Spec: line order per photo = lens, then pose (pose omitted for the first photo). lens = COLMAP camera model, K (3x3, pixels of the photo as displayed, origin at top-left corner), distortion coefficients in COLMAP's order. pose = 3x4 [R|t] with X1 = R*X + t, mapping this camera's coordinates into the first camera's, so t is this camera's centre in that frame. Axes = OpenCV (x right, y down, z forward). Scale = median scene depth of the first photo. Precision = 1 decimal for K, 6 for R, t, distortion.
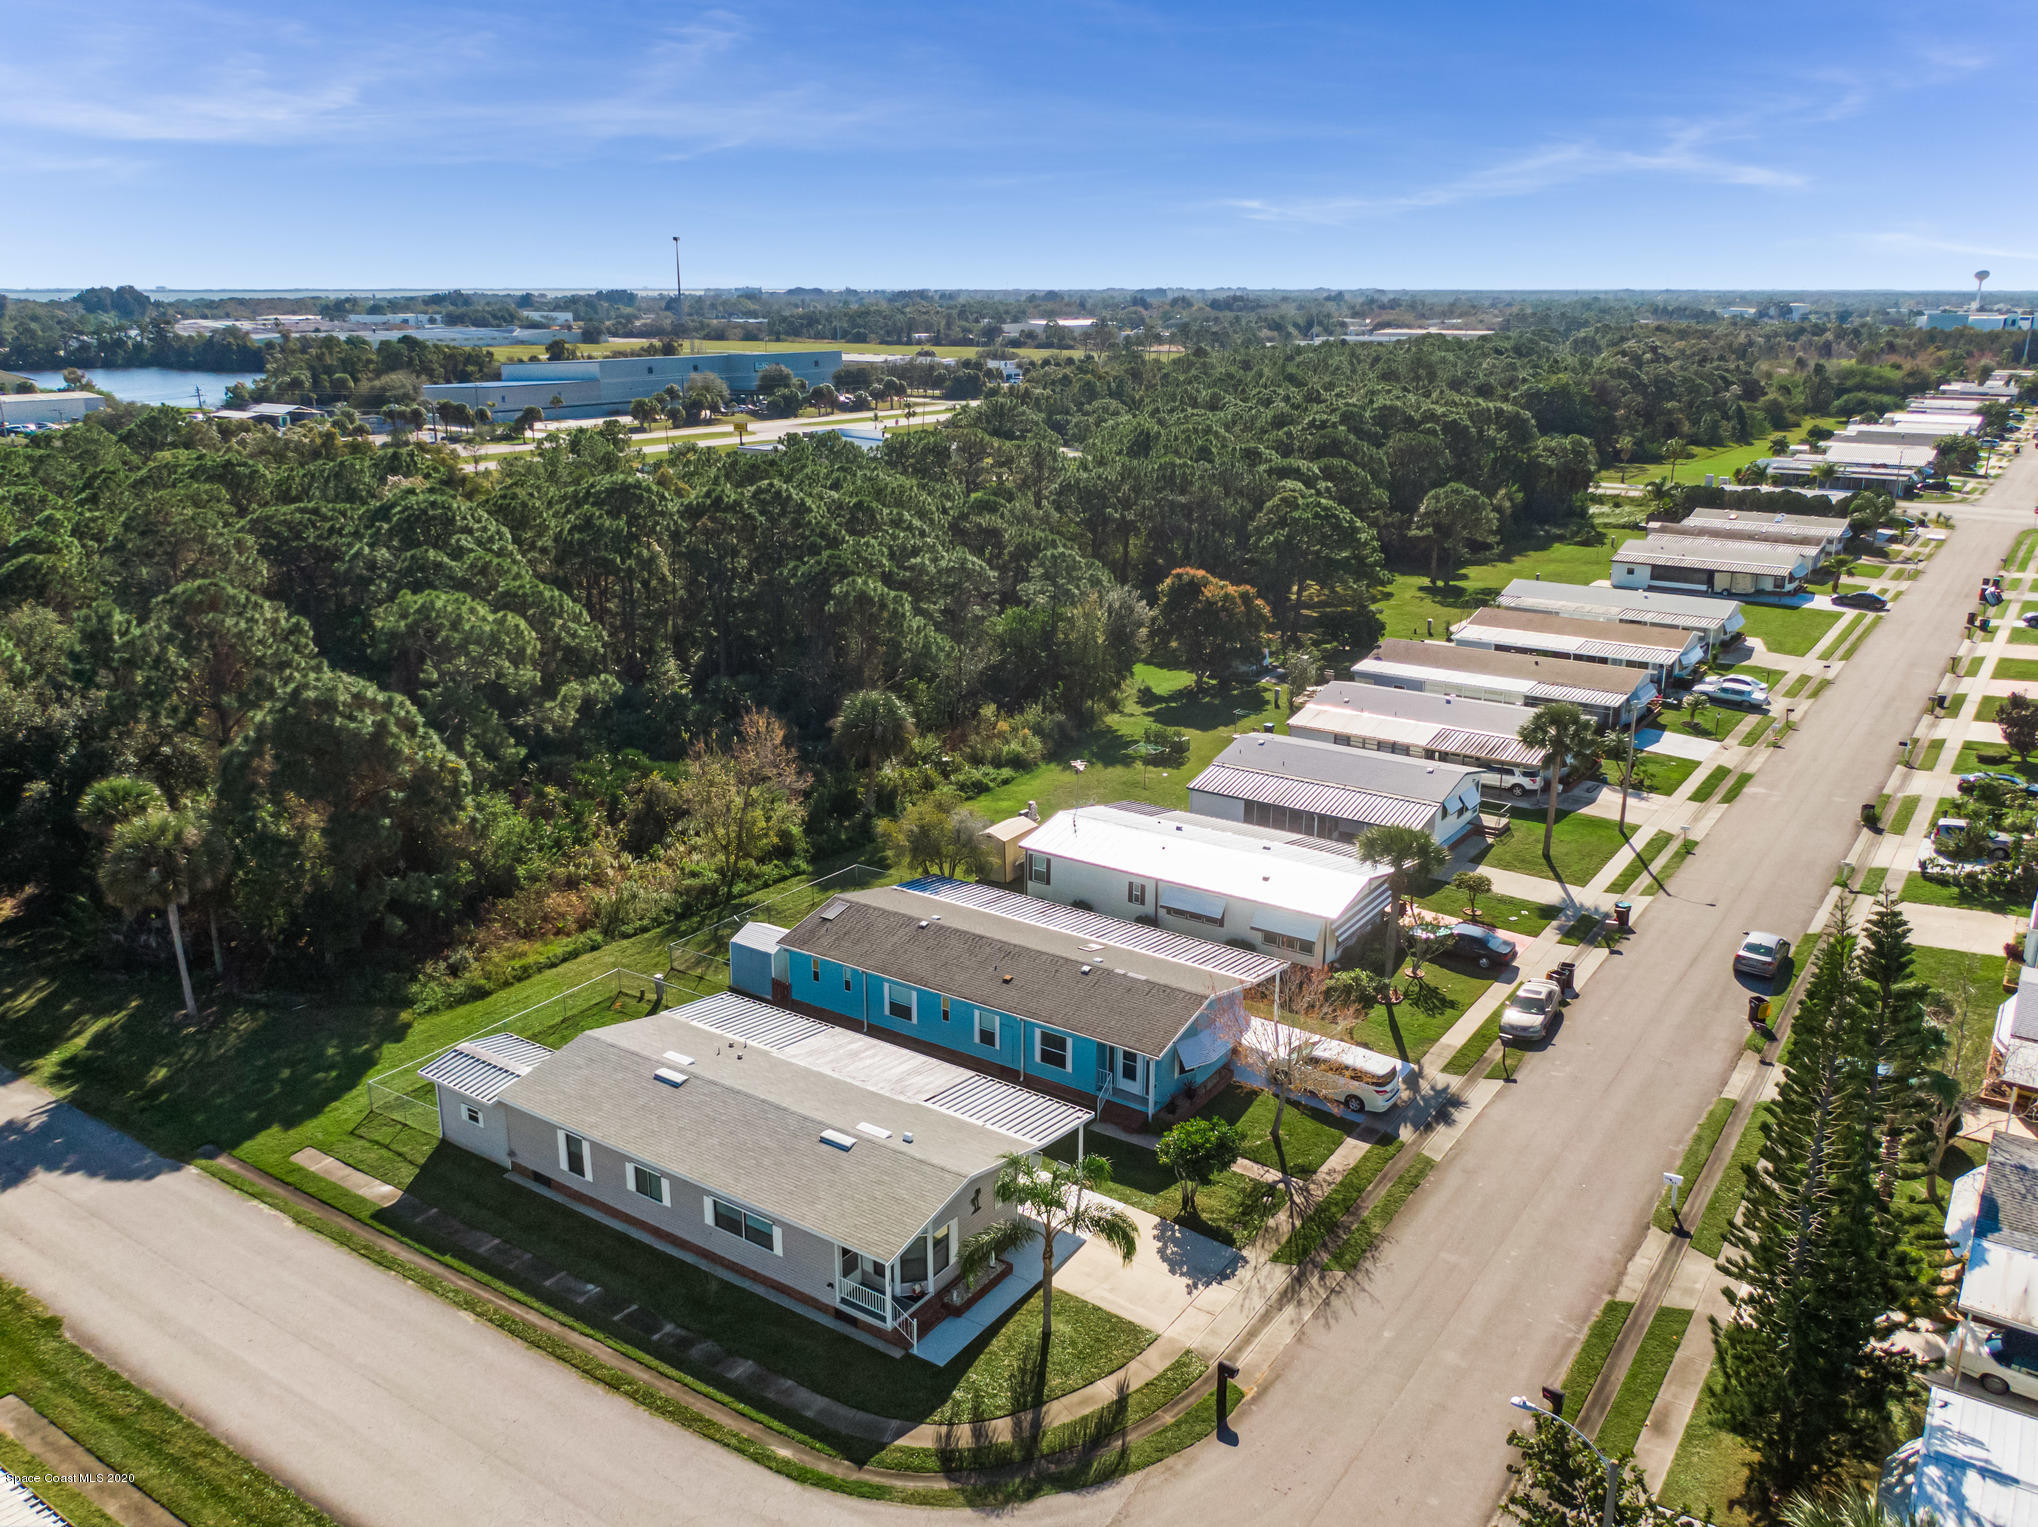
lens RADIAL K [[1605.1, 0, 1022.4], [0, 1605.1, 773.1], [0, 0, 1]] dist [0.049951, -0.088527]
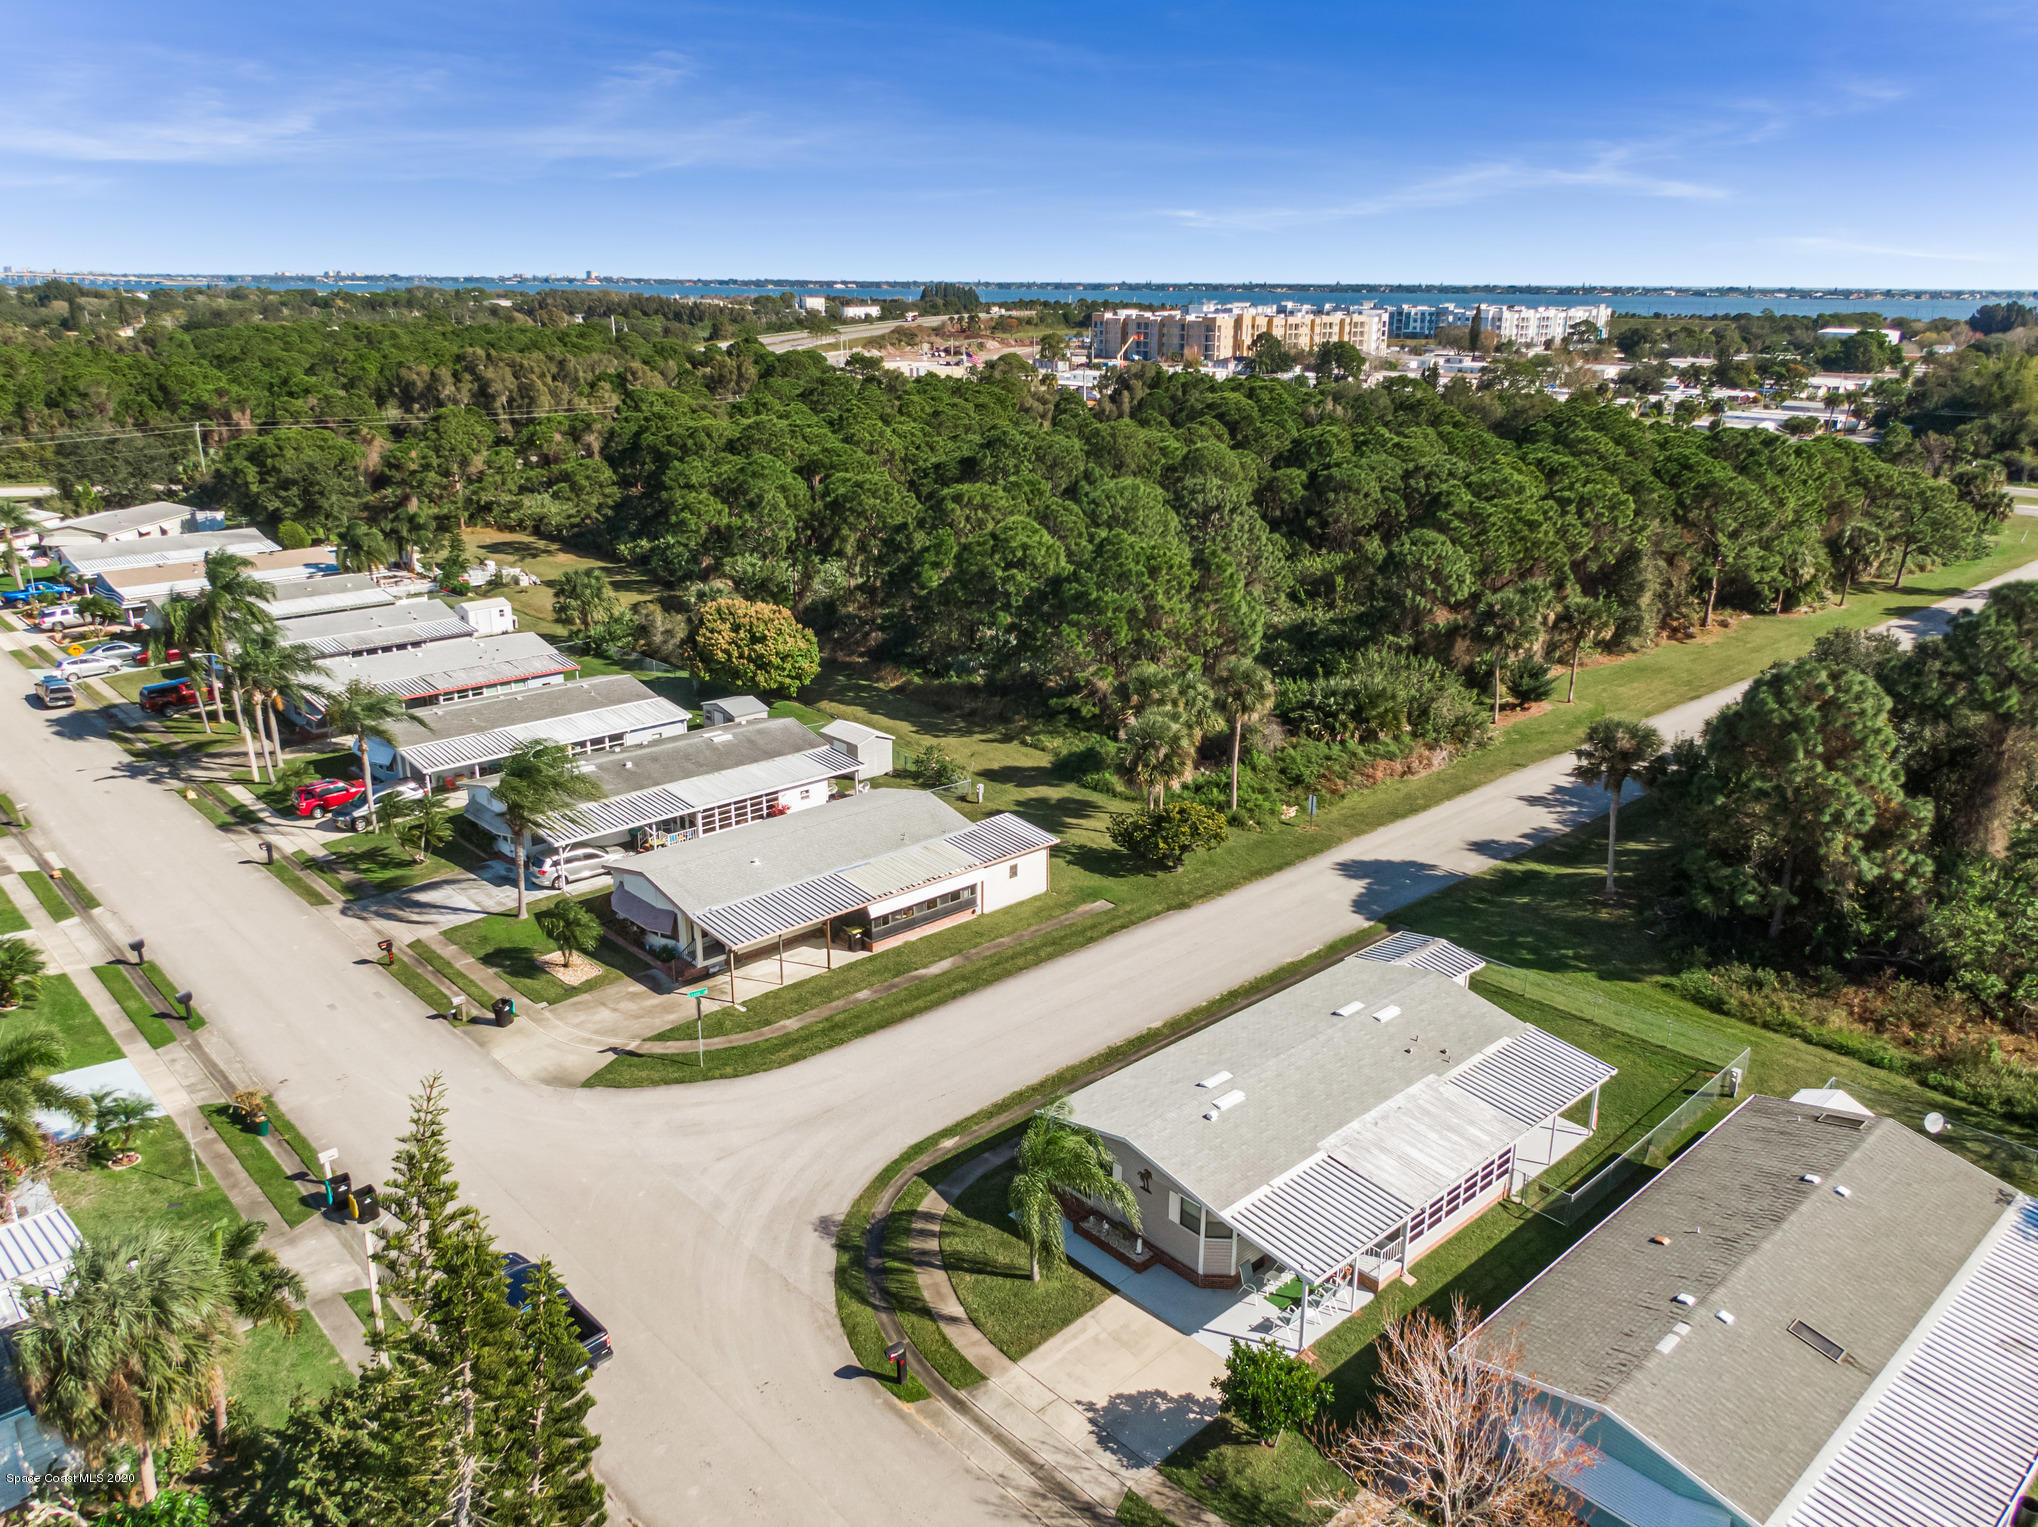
lens RADIAL K [[1482.1, 0, 1018.3], [0, 1482.1, 798.6], [0, 0, 1]] dist [0.049945, -0.080441]
pose [[-0.226655, 0.319085, -0.920224, 0.627007], [-0.292892, 0.878750, 0.376845, -0.216843], [0.928893, 0.354940, -0.105716, 0.783907]]
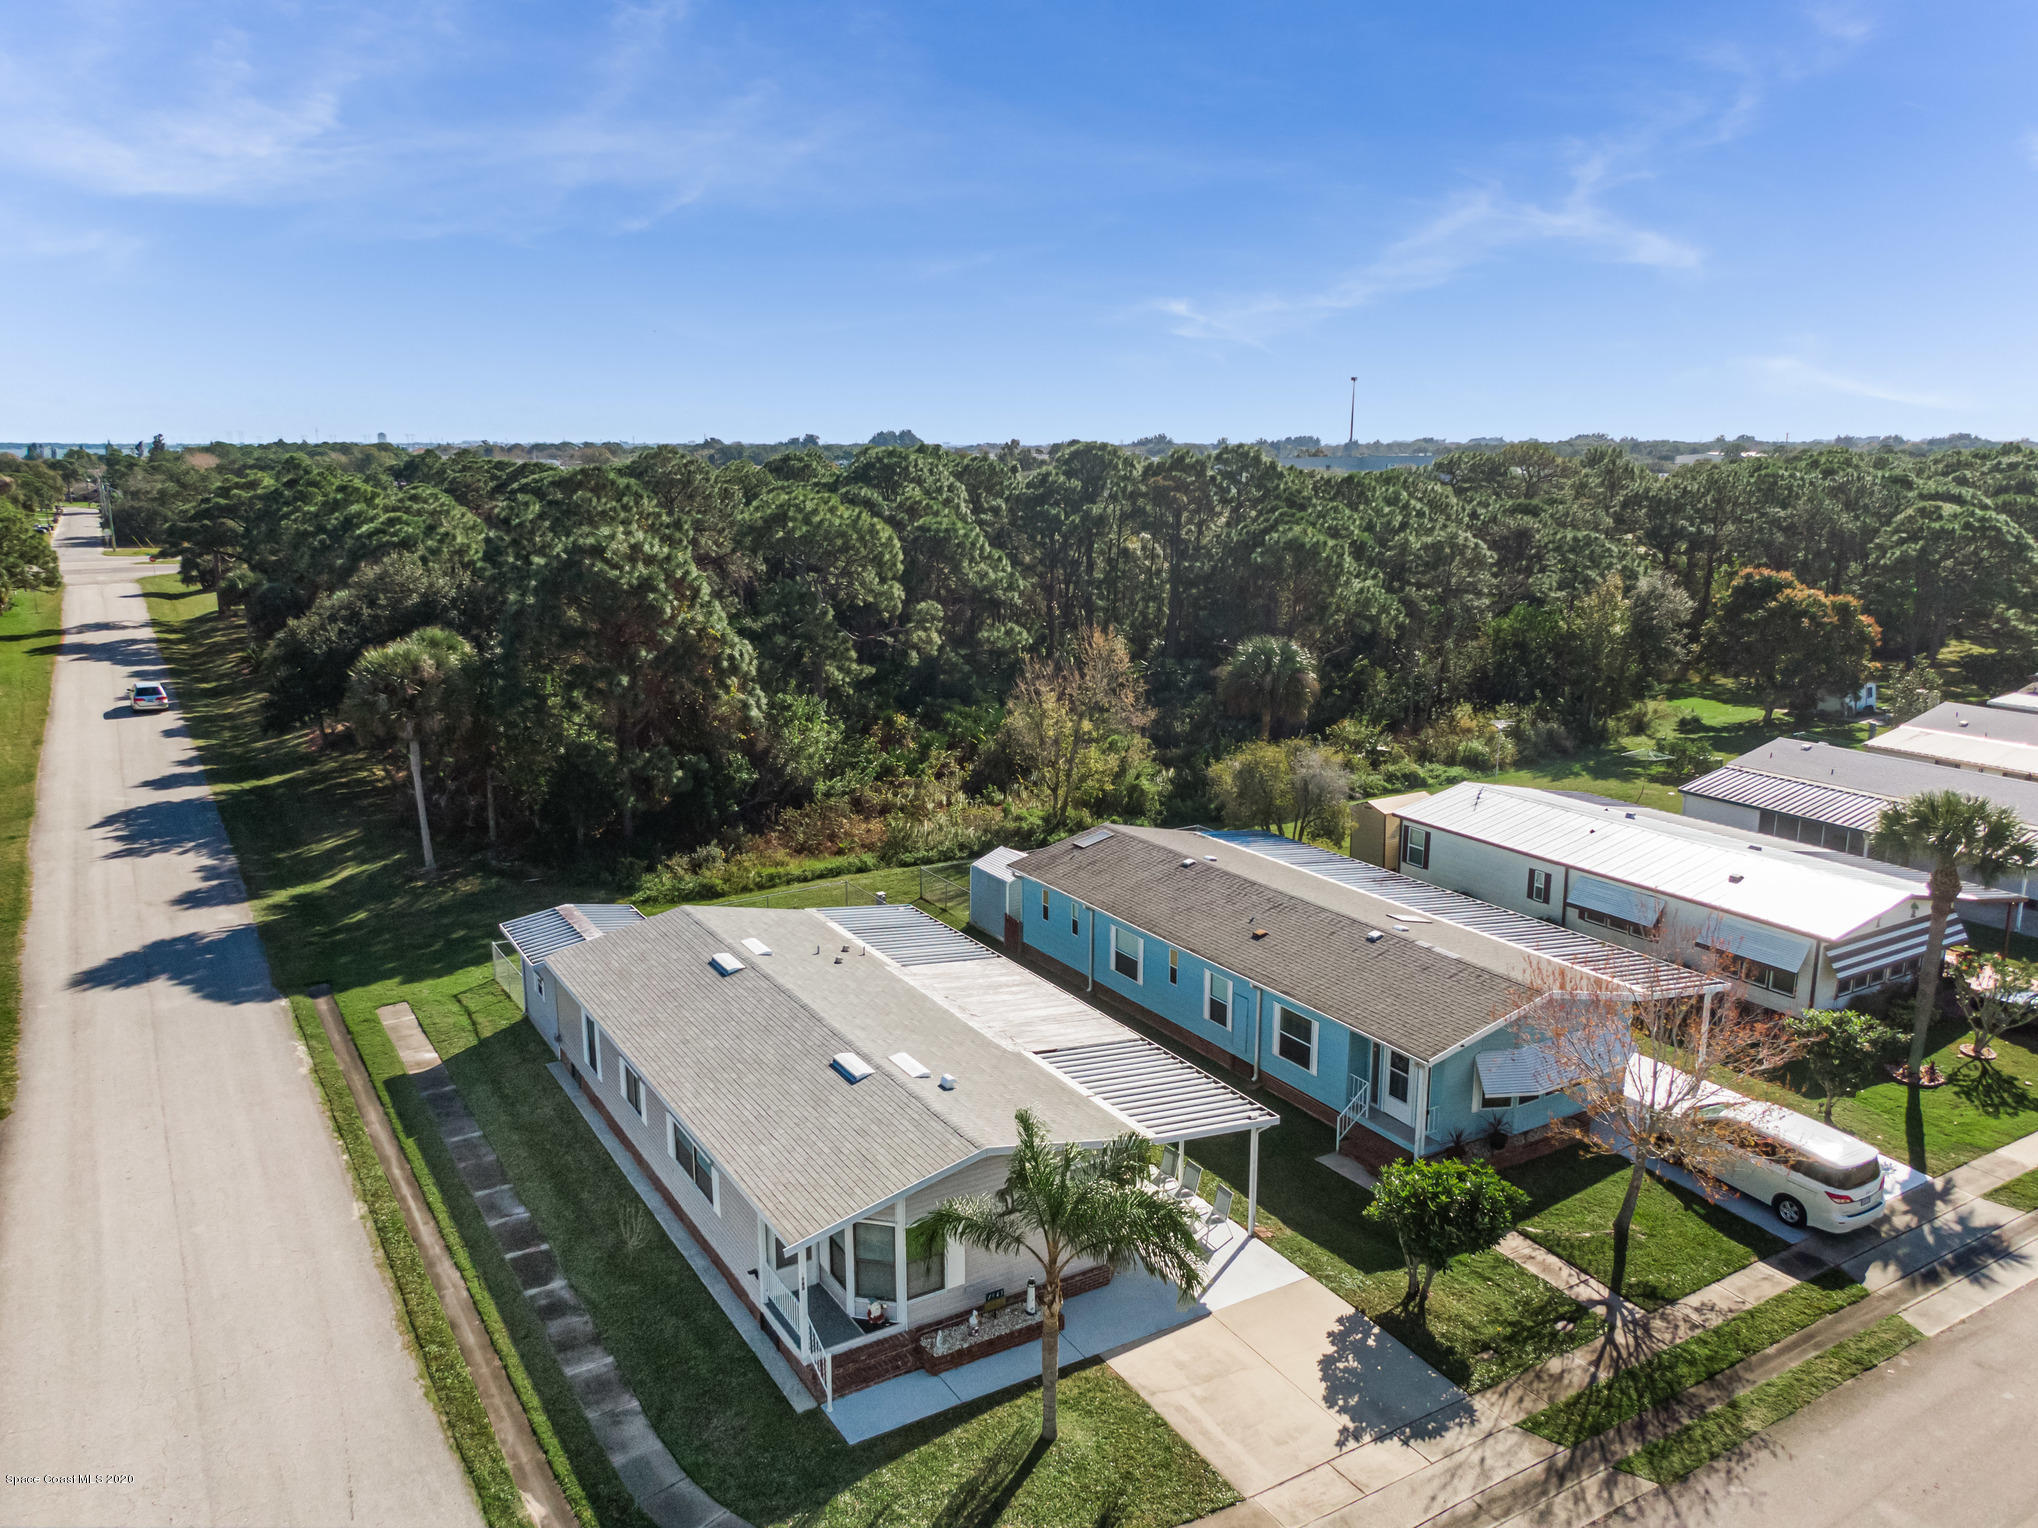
lens RADIAL K [[1491.1, 0, 1023.5], [0, 1491.1, 770.3], [0, 0, 1]] dist [0.042613, -0.066568]
pose [[0.909855, 0.087656, -0.405561, 0.162060], [-0.120159, 0.991211, -0.055335, 0.112146], [0.397146, 0.099079, 0.912392, 0.385194]]
